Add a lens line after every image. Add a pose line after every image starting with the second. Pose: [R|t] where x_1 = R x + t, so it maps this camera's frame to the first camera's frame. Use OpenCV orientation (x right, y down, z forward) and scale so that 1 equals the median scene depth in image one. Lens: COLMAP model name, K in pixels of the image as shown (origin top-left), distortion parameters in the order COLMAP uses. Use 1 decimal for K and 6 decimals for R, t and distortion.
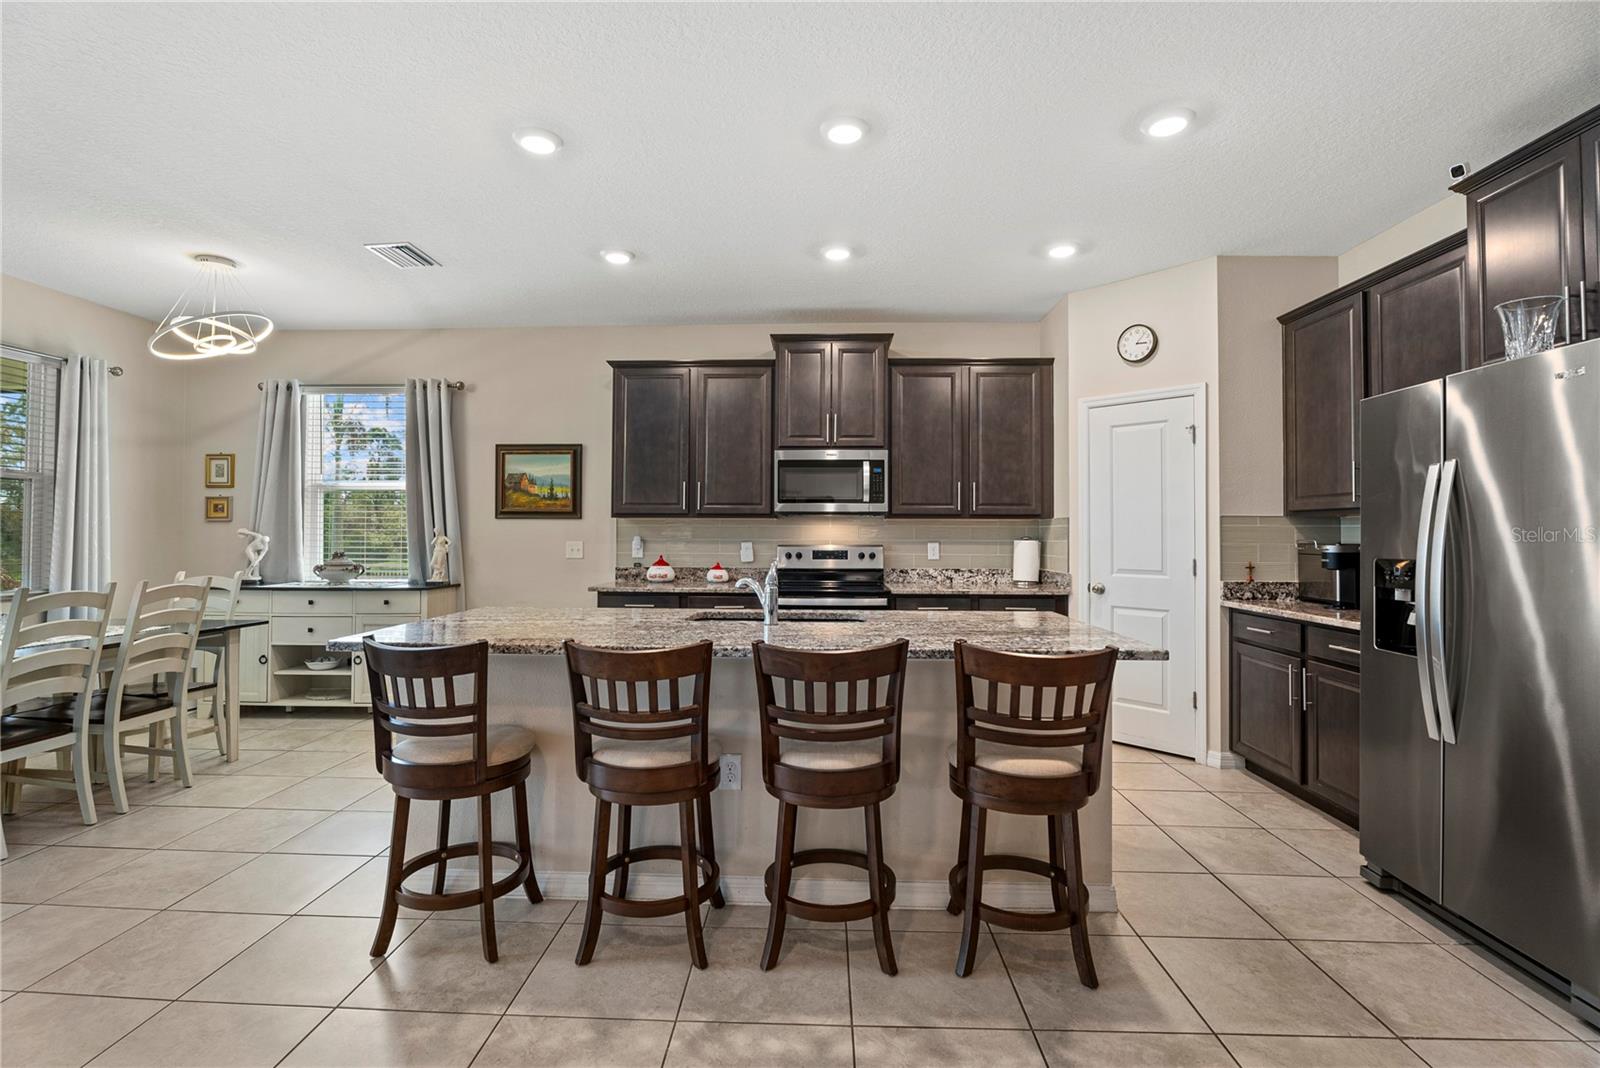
lens RADIAL K [[740.1, 0, 793.2], [0, 740.1, 523.2], [0, 0, 1]] dist [-0.016664, 0.000205]
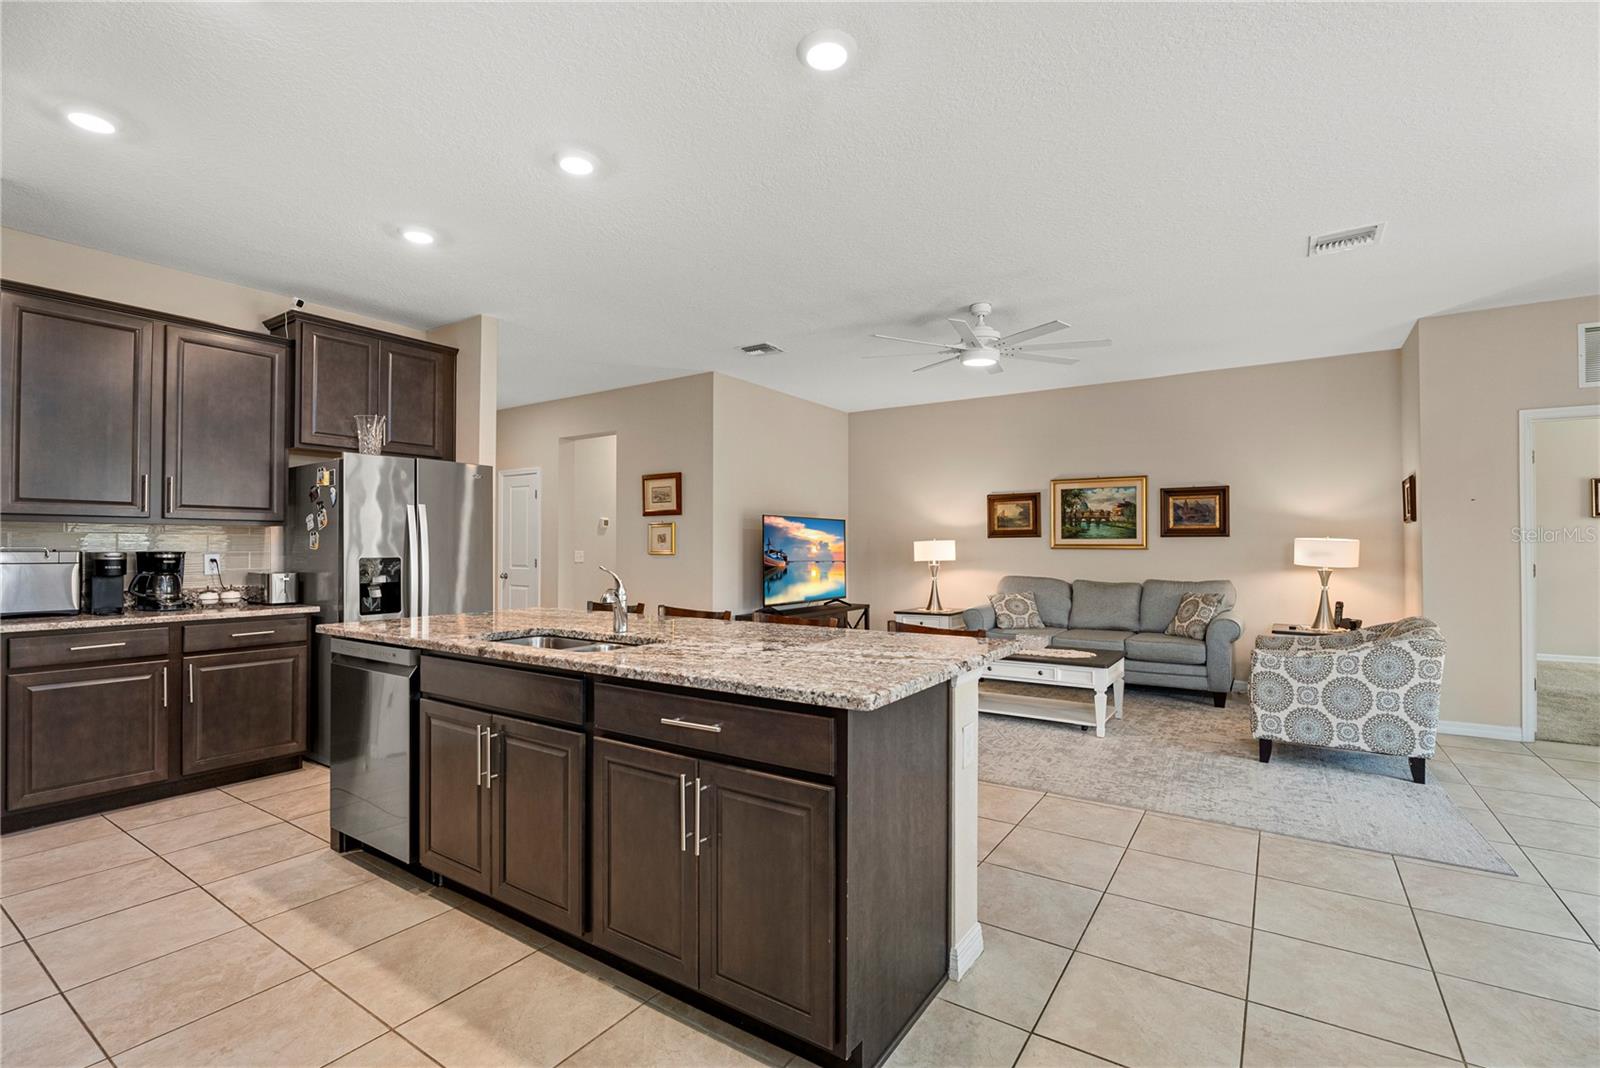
lens RADIAL K [[721.5, 0, 798.8], [0, 721.5, 539.3], [0, 0, 1]] dist [-0.016339, -0.000600]
pose [[-0.853619, 0.002202, 0.520893, -0.397997], [-0.009680, 0.999751, -0.020090, 0.015294], [-0.520808, -0.022191, -0.853385, 0.907332]]
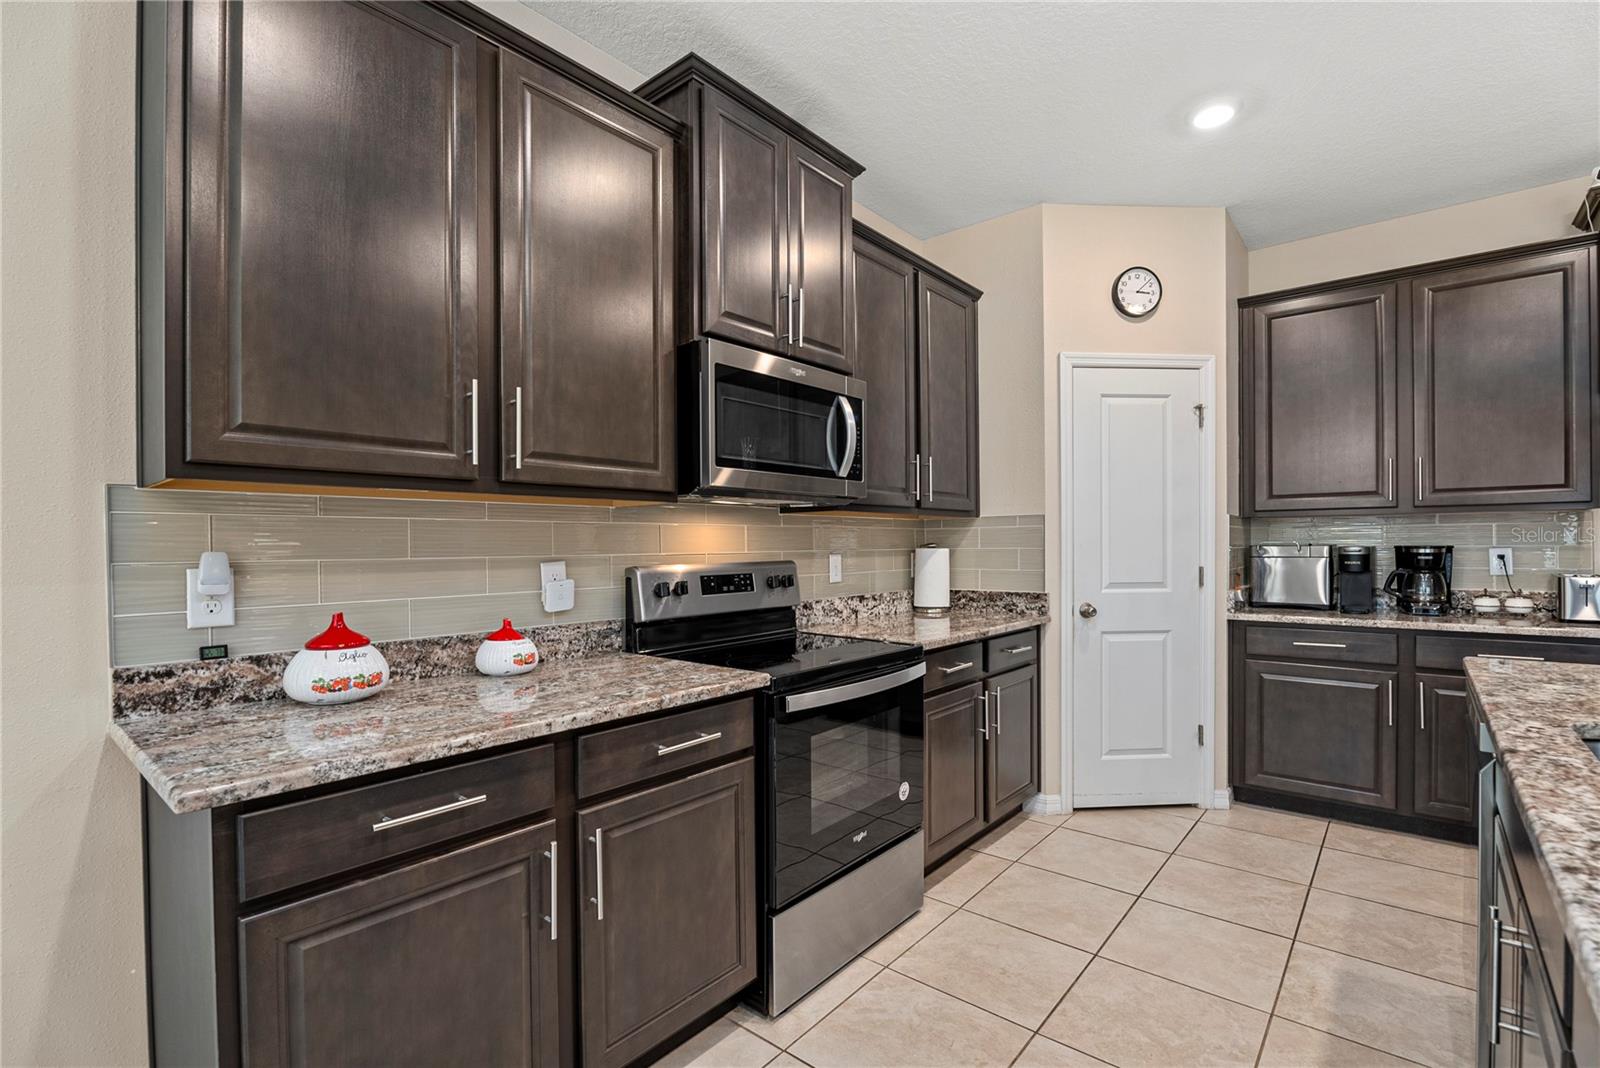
lens RADIAL K [[730.4, 0, 798.8], [0, 730.4, 548.4], [0, 0, 1]] dist [-0.011693, -0.000023]
pose [[0.615625, -0.013165, 0.787929, -0.300326], [-0.000077, 0.999859, 0.016766, 0.011468], [-0.788039, -0.010382, 0.615537, 0.667000]]
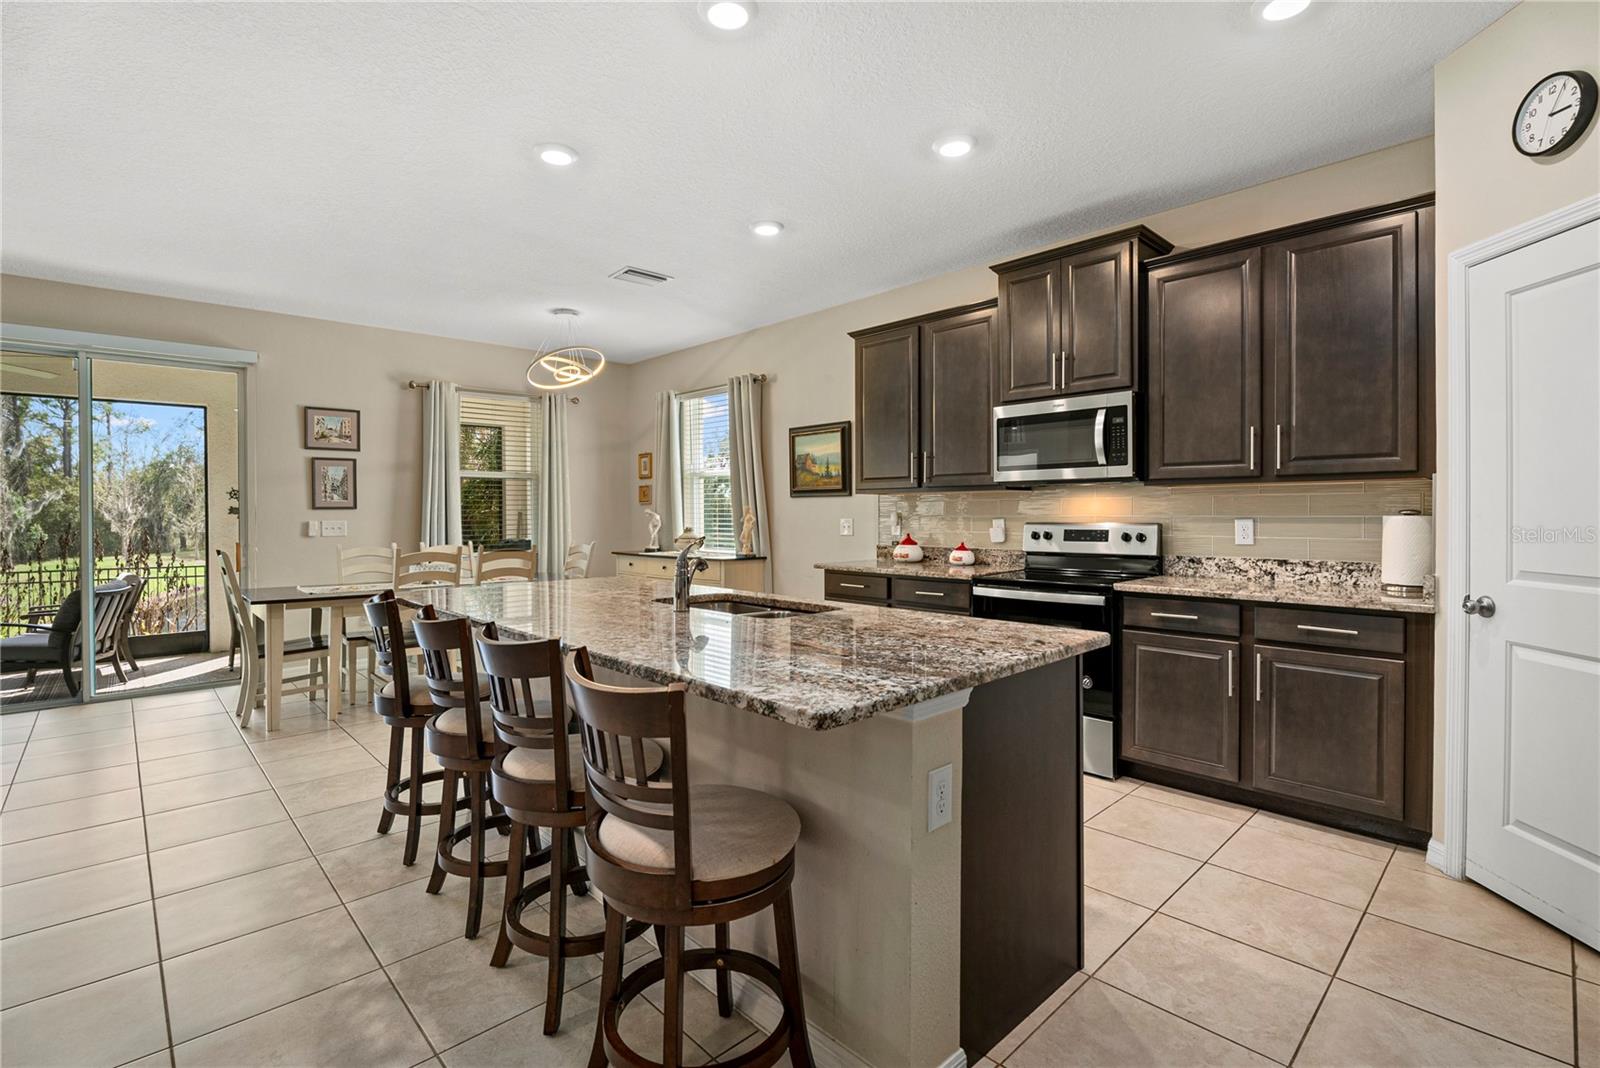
lens RADIAL K [[733.7, 0, 797.2], [0, 733.7, 521.9], [0, 0, 1]] dist [-0.011370, 0.000285]
pose [[0.717875, 0.002081, -0.696169, 0.364921], [0.018421, 0.999589, 0.021984, 0.006409], [0.695928, -0.028605, 0.717541, 0.244893]]
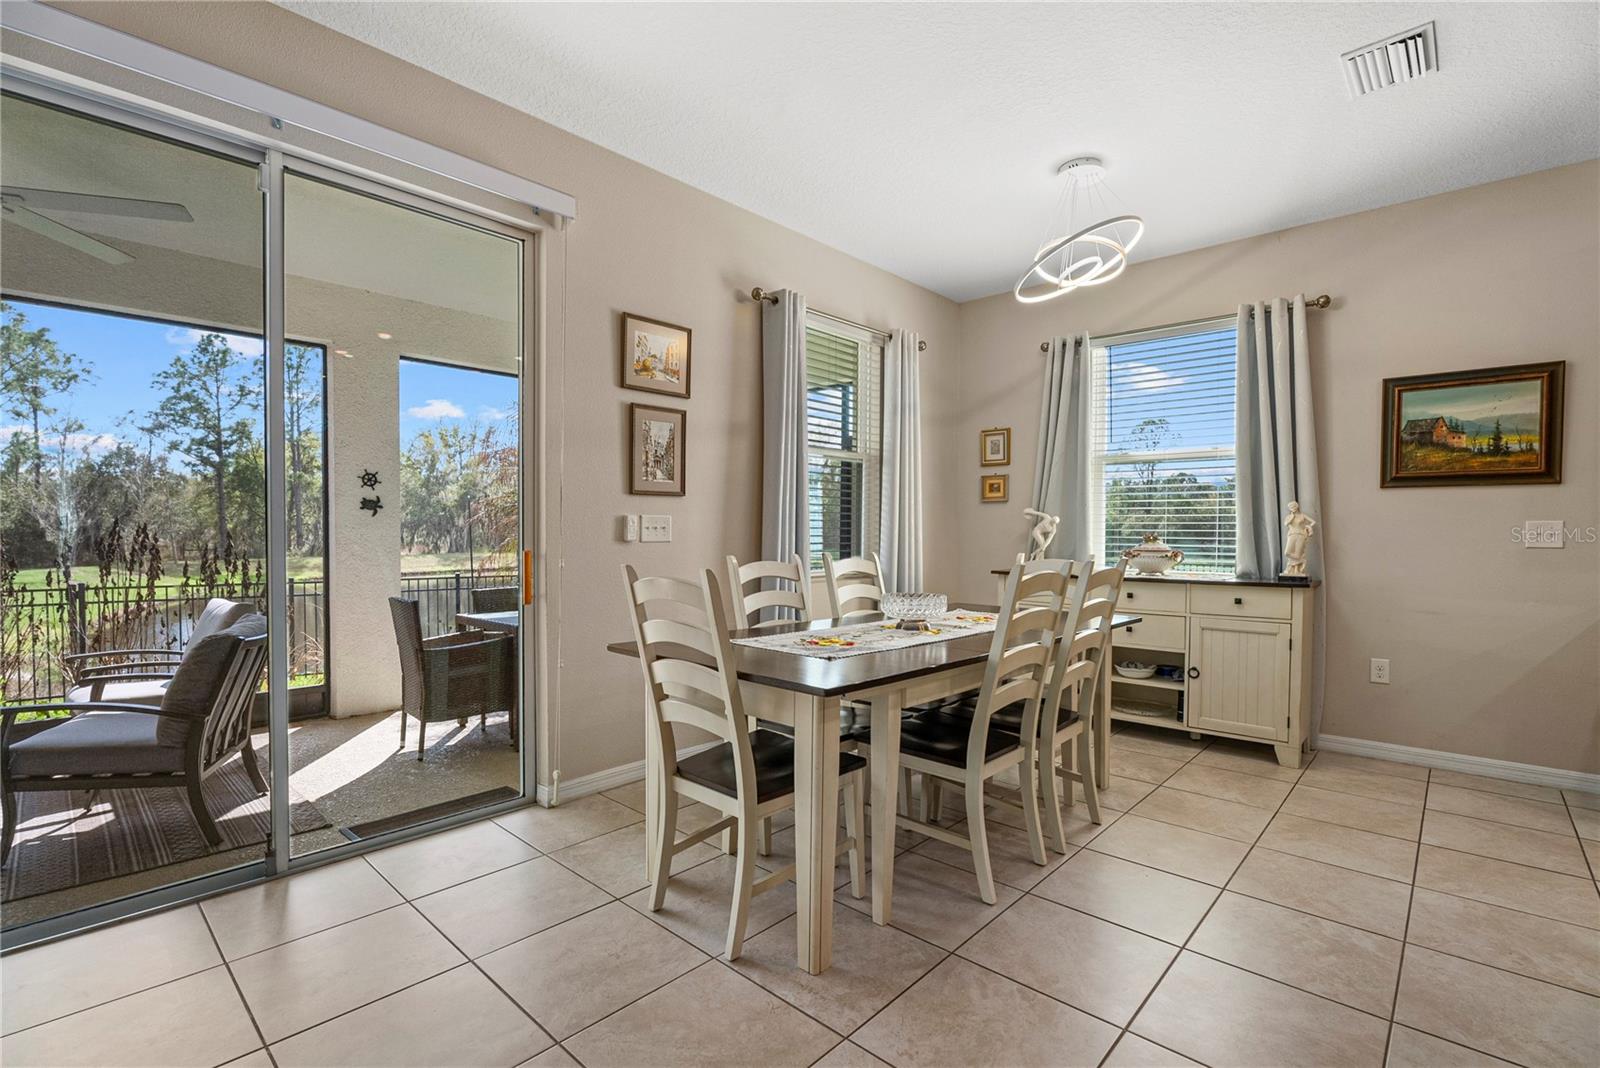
lens RADIAL K [[730.4, 0, 798.8], [0, 730.4, 548.4], [0, 0, 1]] dist [-0.011693, -0.000023]
pose [[0.764228, 0.017348, -0.644713, -0.397077], [0.006377, 0.999386, 0.034450, 0.024061], [0.644915, -0.030439, 0.763648, 0.138877]]
